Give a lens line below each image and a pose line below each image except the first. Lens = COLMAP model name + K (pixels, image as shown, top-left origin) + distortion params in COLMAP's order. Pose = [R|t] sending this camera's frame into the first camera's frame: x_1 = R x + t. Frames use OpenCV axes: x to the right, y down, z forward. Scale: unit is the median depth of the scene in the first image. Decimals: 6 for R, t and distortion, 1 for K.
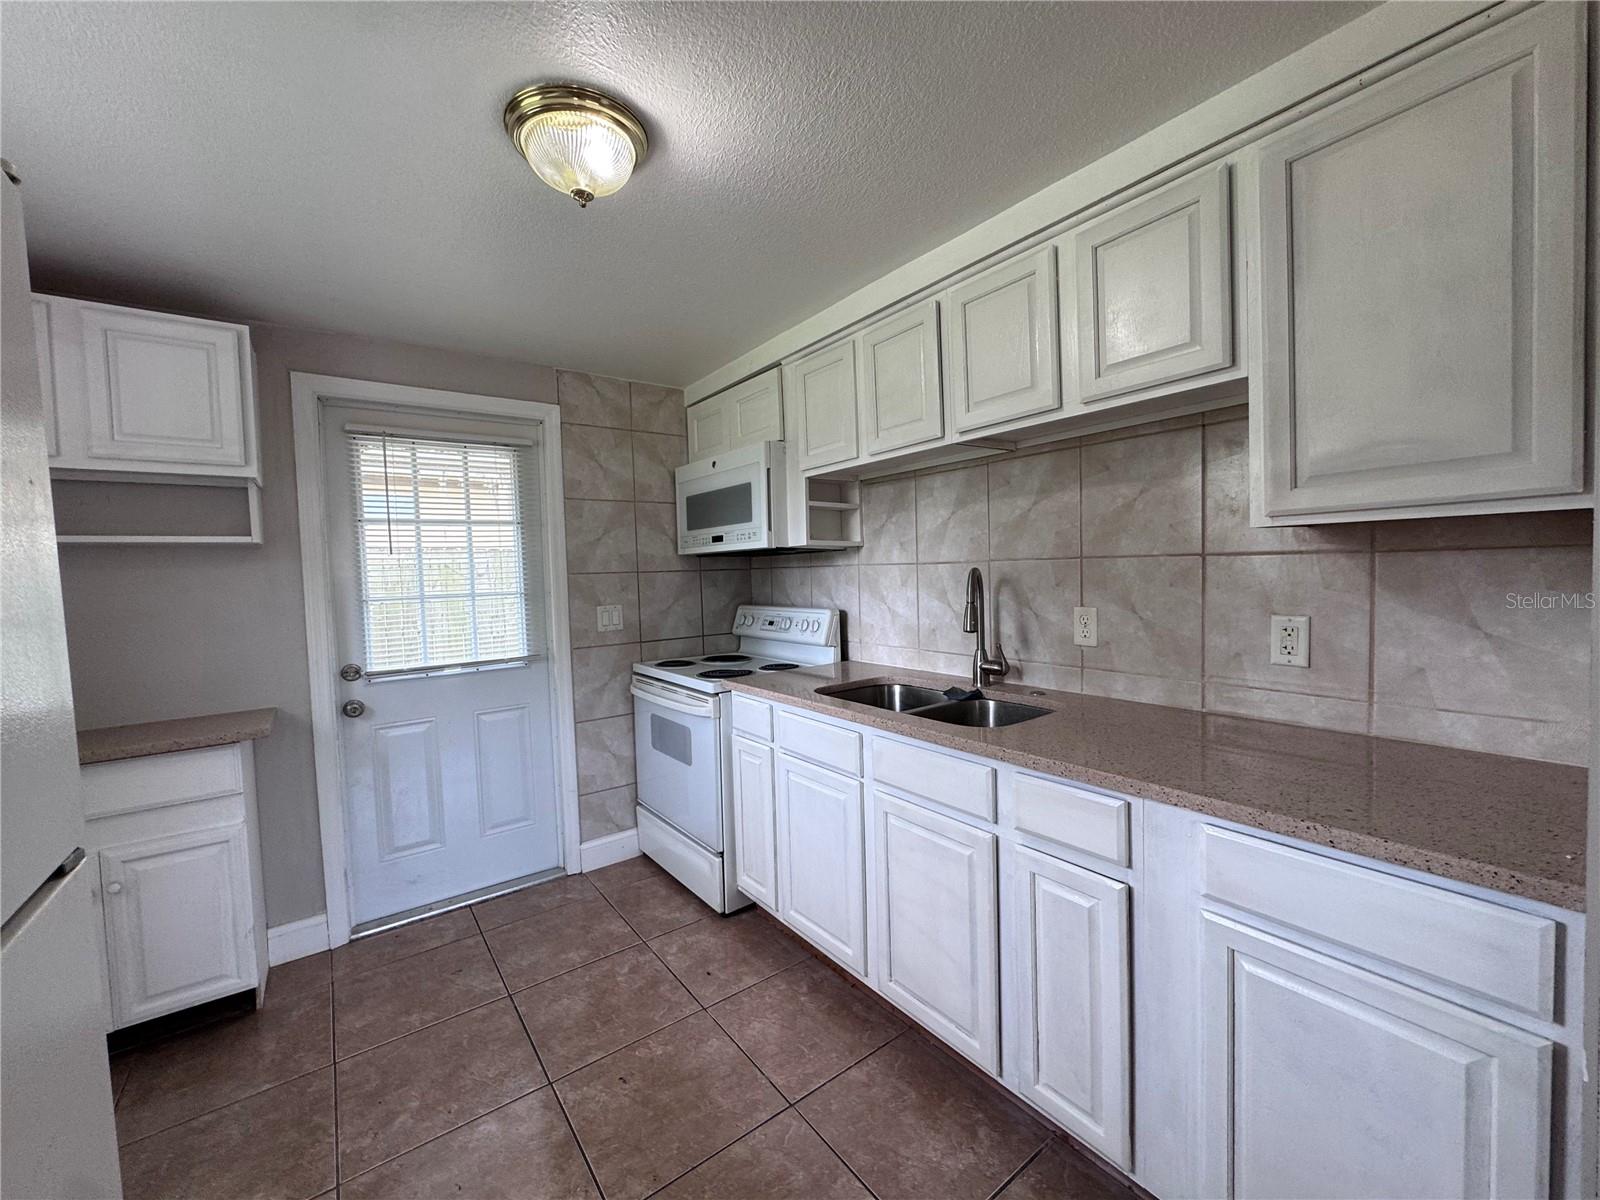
lens RADIAL K [[639.4, 0, 801.3], [0, 639.4, 595.2], [0, 0, 1]] dist [-0.002350, 0.000230]
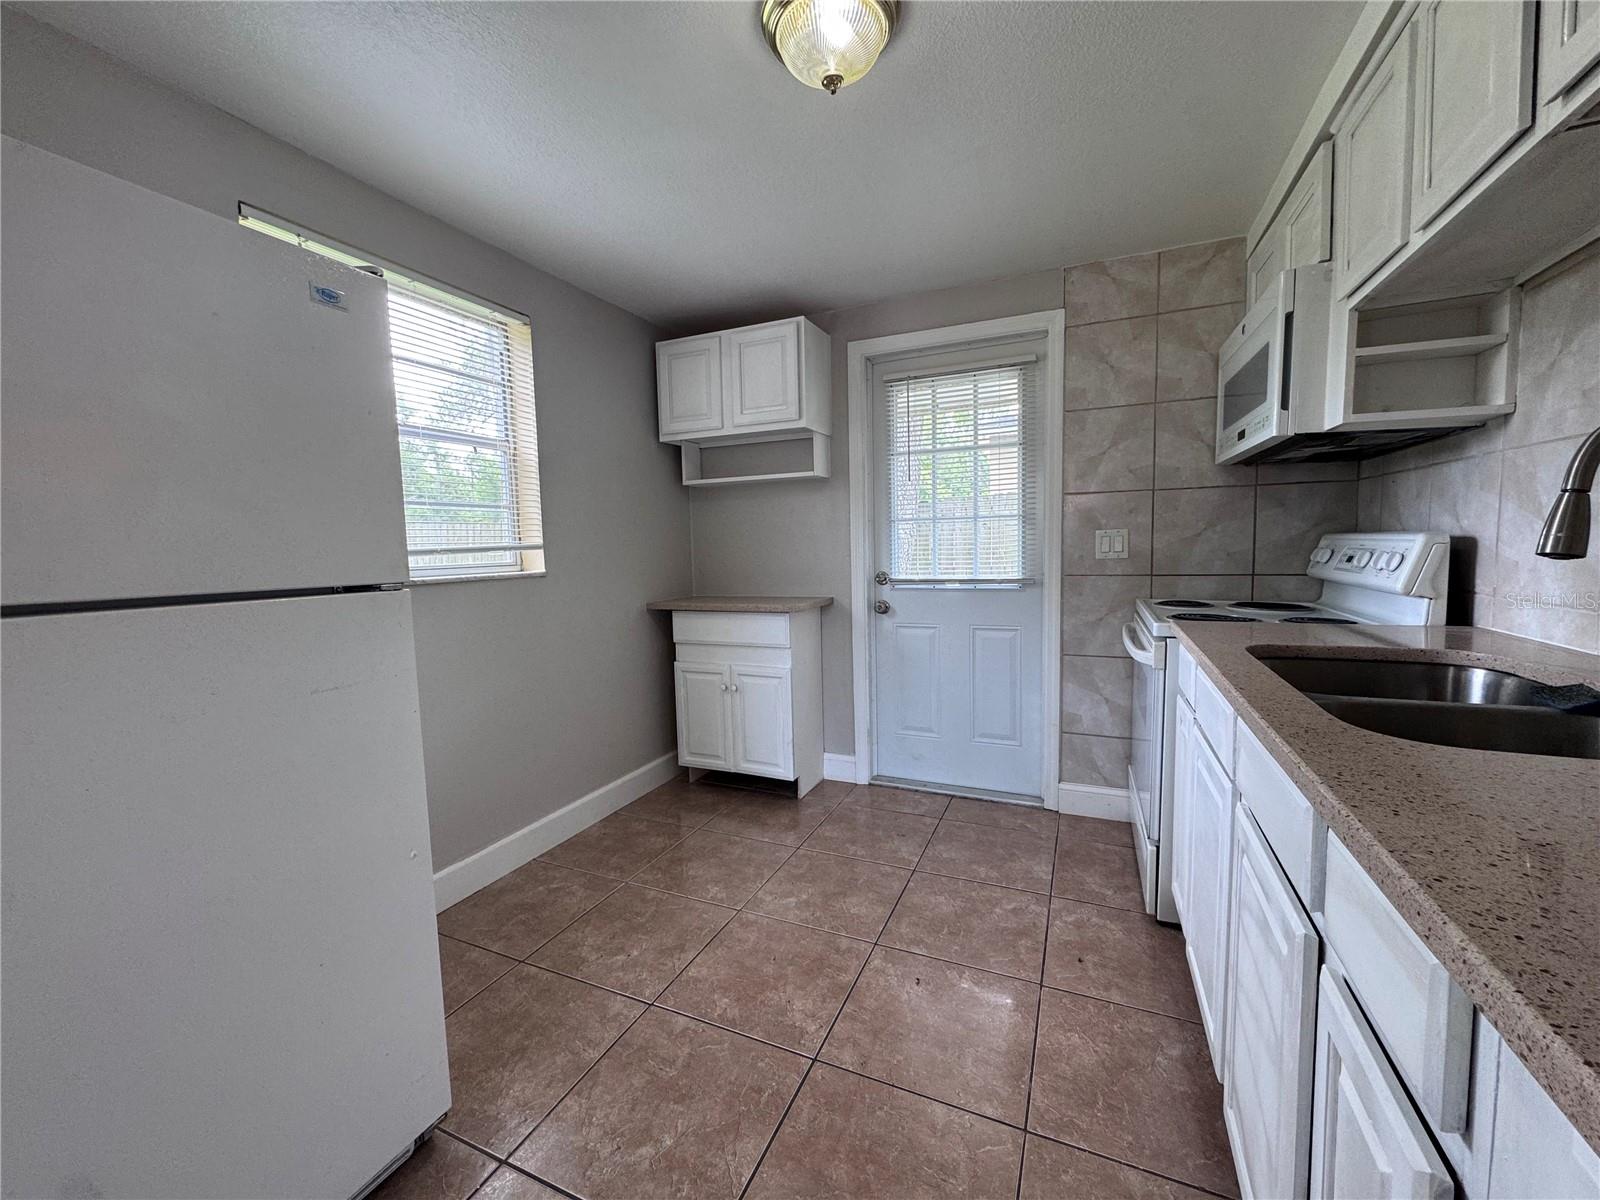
lens RADIAL K [[639.4, 0, 801.3], [0, 639.4, 595.2], [0, 0, 1]] dist [-0.002350, 0.000230]
pose [[0.485309, 0.090758, -0.869619, 0.276710], [-0.025602, 0.995647, 0.089623, 0.040435], [0.873968, -0.021231, 0.485520, 0.220823]]
